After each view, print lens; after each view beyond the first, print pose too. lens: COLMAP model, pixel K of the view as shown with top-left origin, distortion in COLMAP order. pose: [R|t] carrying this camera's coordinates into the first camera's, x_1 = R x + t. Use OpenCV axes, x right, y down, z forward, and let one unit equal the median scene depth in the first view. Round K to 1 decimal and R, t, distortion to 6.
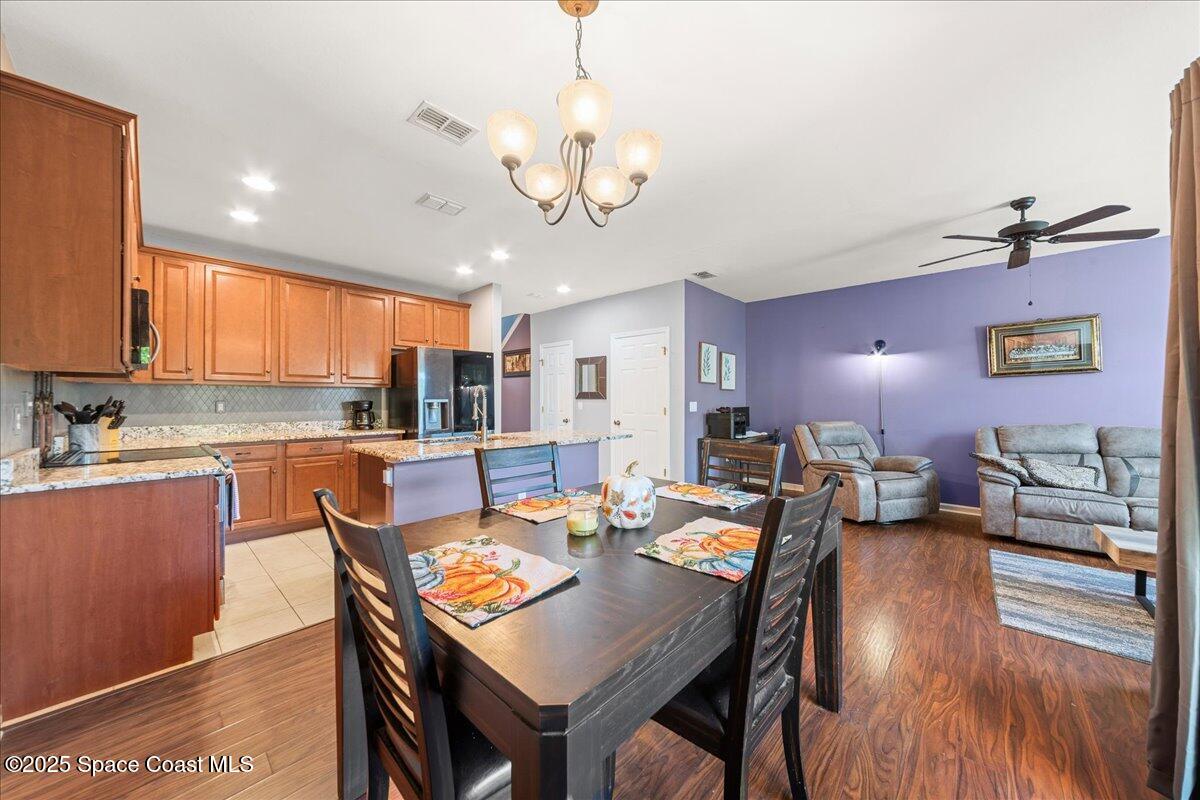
lens RADIAL K [[422.2, 0, 600.0], [0, 422.2, 397.3], [0, 0, 1]] dist [-0.001906, -0.000060]
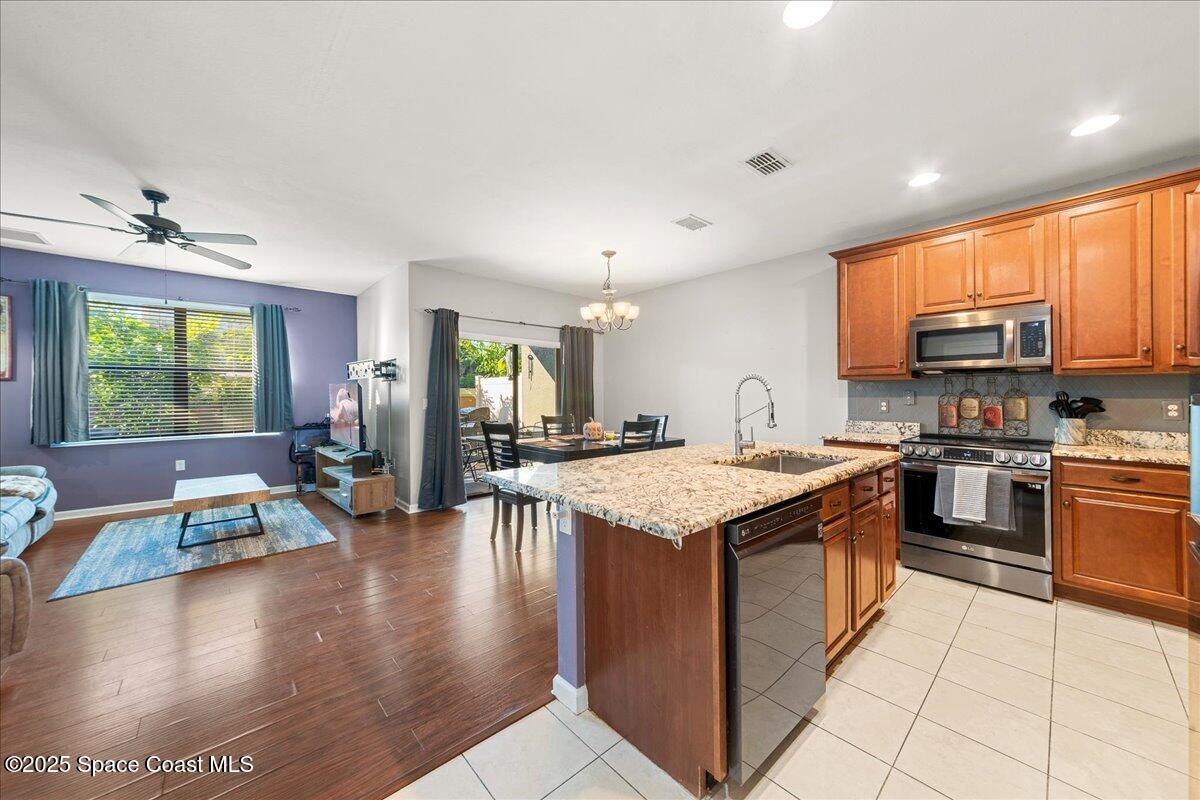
lens RADIAL K [[423.2, 0, 598.8], [0, 423.2, 387.3], [0, 0, 1]] dist [-0.000540, -0.000017]
pose [[-0.994582, 0.003901, 0.103886, -0.088069], [0.001100, 0.999635, -0.027010, 0.008579], [-0.103953, -0.026750, -0.994222, 1.310335]]
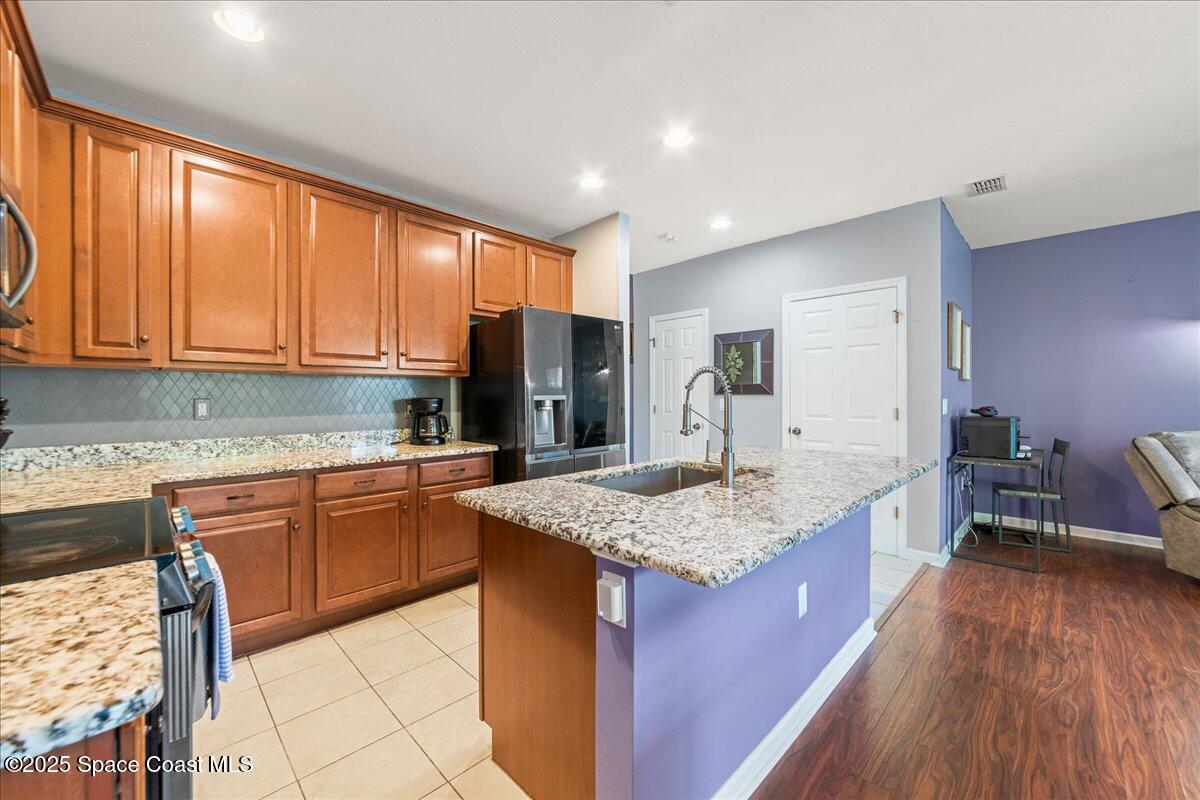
lens RADIAL K [[461.9, 0, 599.9], [0, 461.9, 395.9], [0, 0, 1]] dist [-0.001329, -0.000360]
pose [[0.999072, -0.001677, -0.043034, -0.299192], [0.002001, 0.999970, 0.007475, 0.001290], [0.043020, -0.007554, 0.999046, 0.356344]]
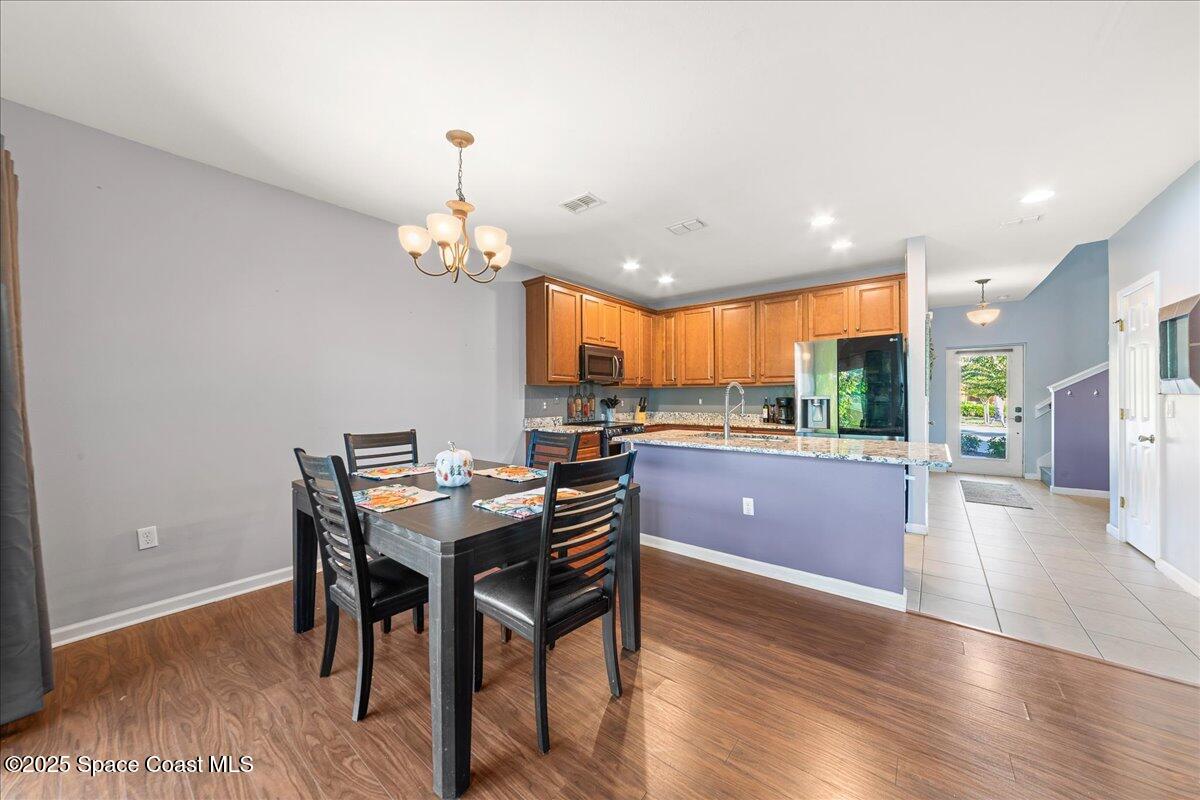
lens RADIAL K [[422.2, 0, 600.0], [0, 422.2, 397.3], [0, 0, 1]] dist [-0.001906, -0.000060]
pose [[0.067876, 0.000575, -0.997694, 0.528933], [0.007457, 0.999972, 0.001084, 0.003504], [0.997666, -0.007513, 0.067870, 0.483561]]
